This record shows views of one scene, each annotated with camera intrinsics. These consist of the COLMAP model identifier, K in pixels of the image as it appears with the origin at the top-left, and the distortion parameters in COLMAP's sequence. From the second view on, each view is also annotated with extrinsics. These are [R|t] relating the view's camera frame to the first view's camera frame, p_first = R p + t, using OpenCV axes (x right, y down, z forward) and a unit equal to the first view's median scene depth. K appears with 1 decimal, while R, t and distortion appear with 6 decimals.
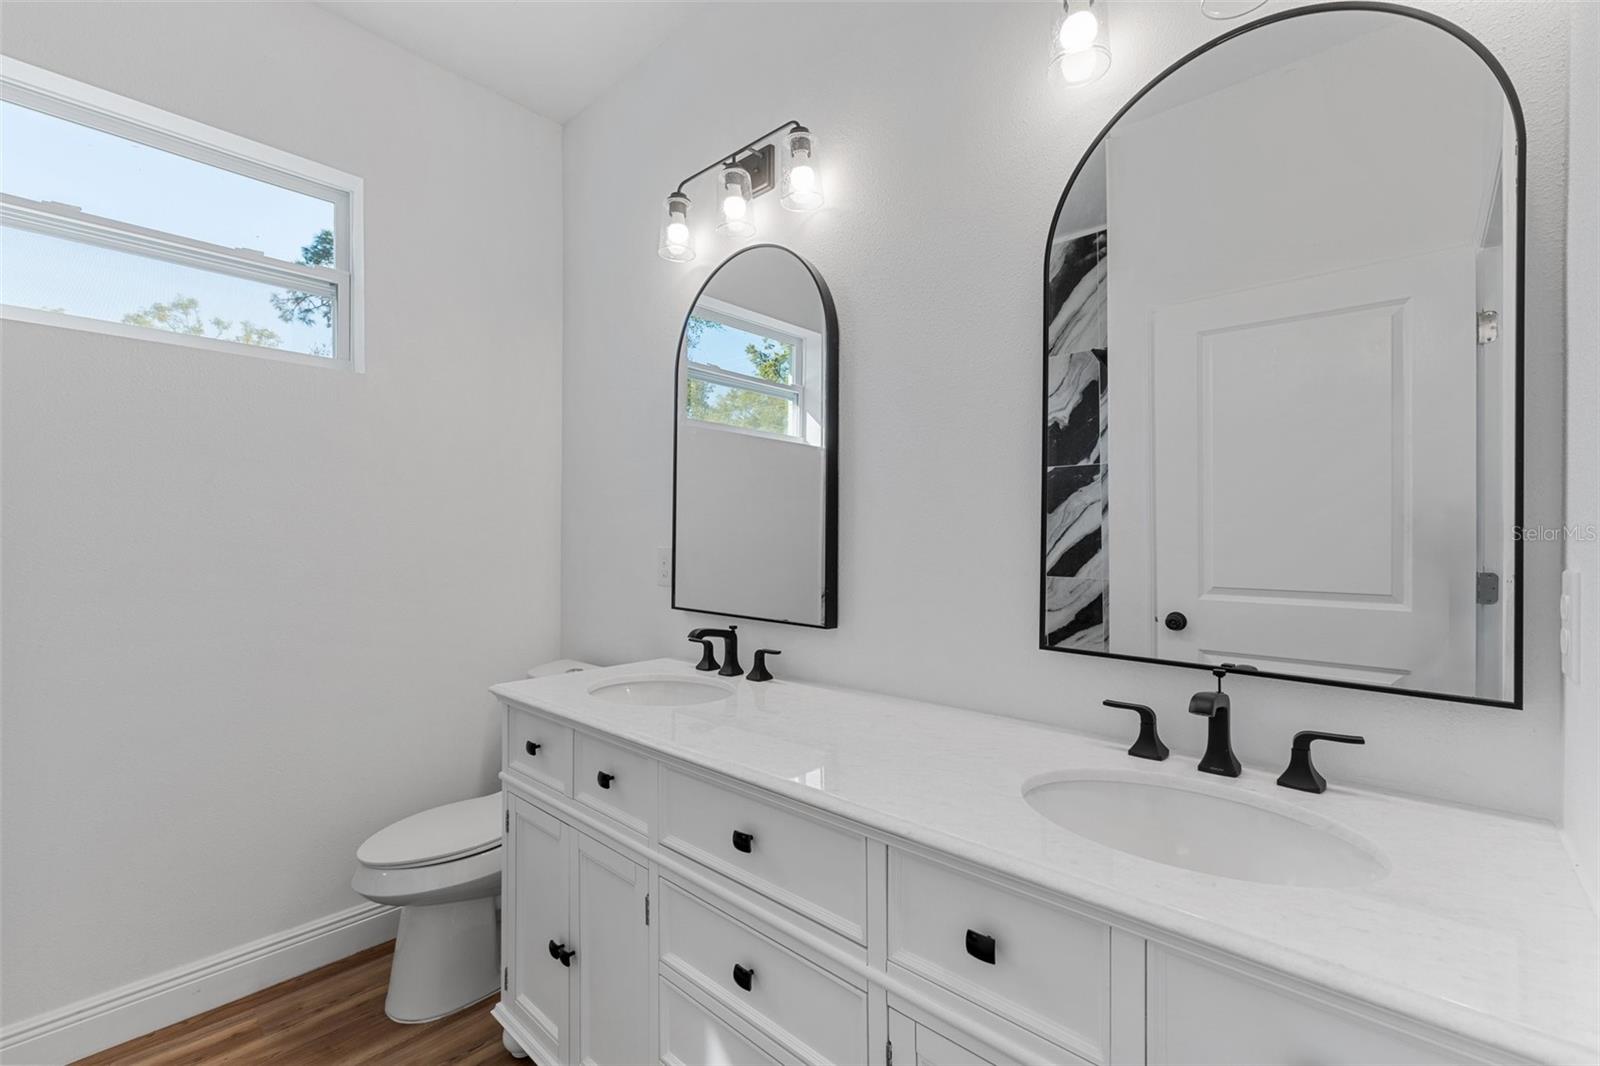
lens RADIAL K [[675.9, 0, 803.1], [0, 675.9, 538.3], [0, 0, 1]] dist [0.007957, -0.000929]
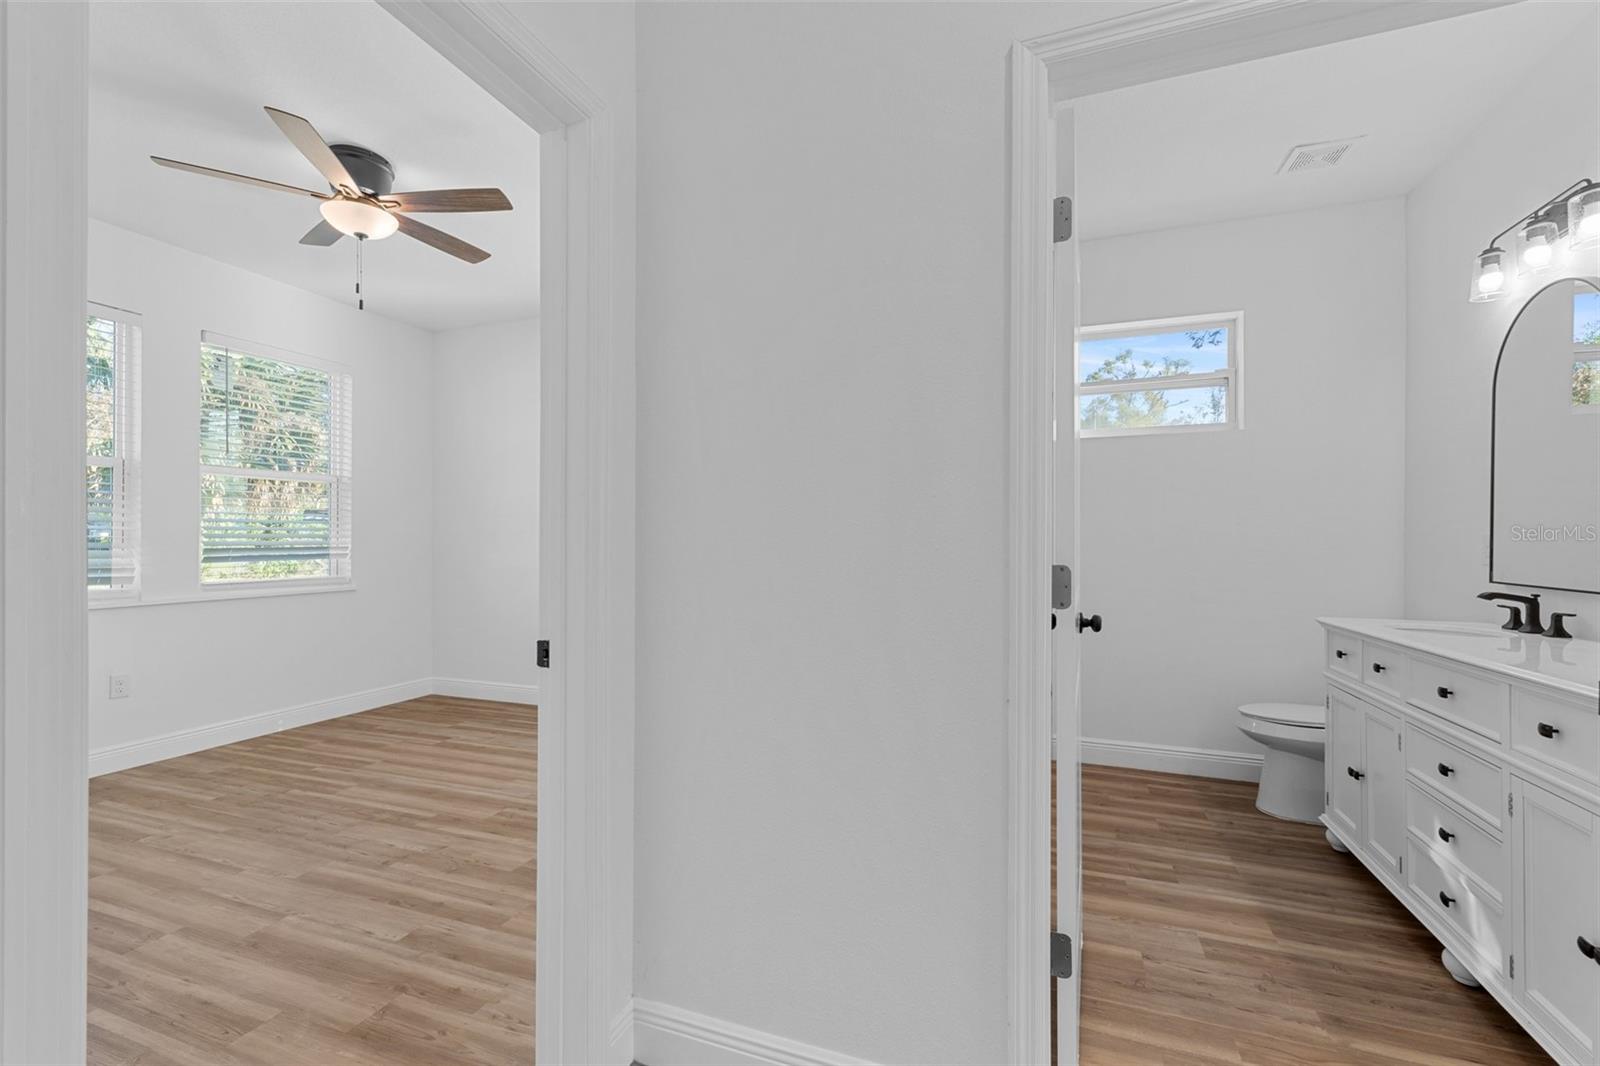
lens RADIAL K [[675.9, 0, 803.1], [0, 675.9, 538.3], [0, 0, 1]] dist [0.007957, -0.000929]
pose [[0.382551, -0.005435, -0.923918, 0.524008], [-0.000515, 0.999981, -0.006095, 0.034901], [0.923934, 0.002807, 0.382541, -0.697193]]
